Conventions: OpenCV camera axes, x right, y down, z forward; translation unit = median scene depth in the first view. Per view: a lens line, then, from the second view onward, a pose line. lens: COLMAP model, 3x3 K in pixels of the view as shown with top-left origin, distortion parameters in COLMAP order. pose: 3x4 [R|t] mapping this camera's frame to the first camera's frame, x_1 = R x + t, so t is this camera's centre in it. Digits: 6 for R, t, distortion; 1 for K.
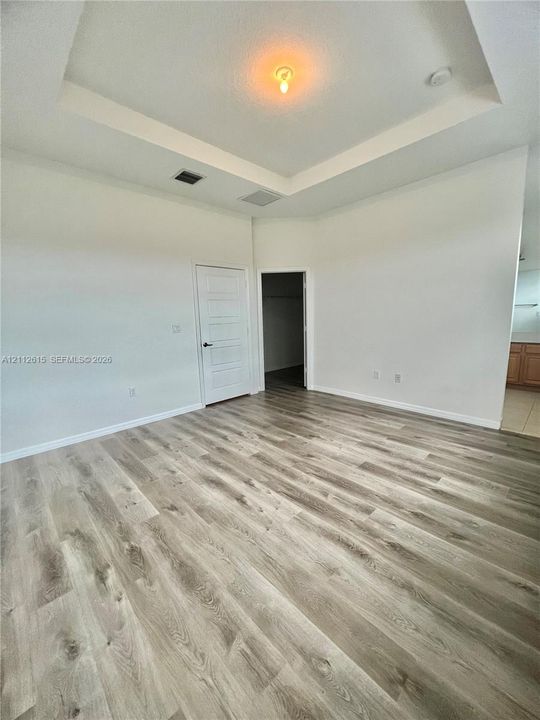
lens RADIAL K [[286.0, 0, 270.1], [0, 286.0, 358.8], [0, 0, 1]] dist [-0.004163, 0.000106]
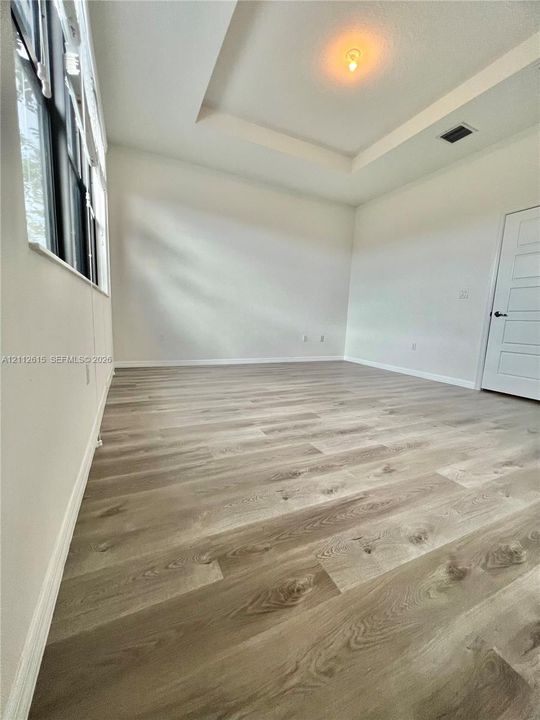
lens RADIAL K [[286.0, 0, 270.3], [0, 286.0, 357.0], [0, 0, 1]] dist [-0.004163, 0.000106]
pose [[-0.304498, 0.142426, -0.941805, 1.062132], [-0.172673, 0.964121, 0.201629, 0.021656], [0.936731, 0.224020, -0.268980, 0.931664]]
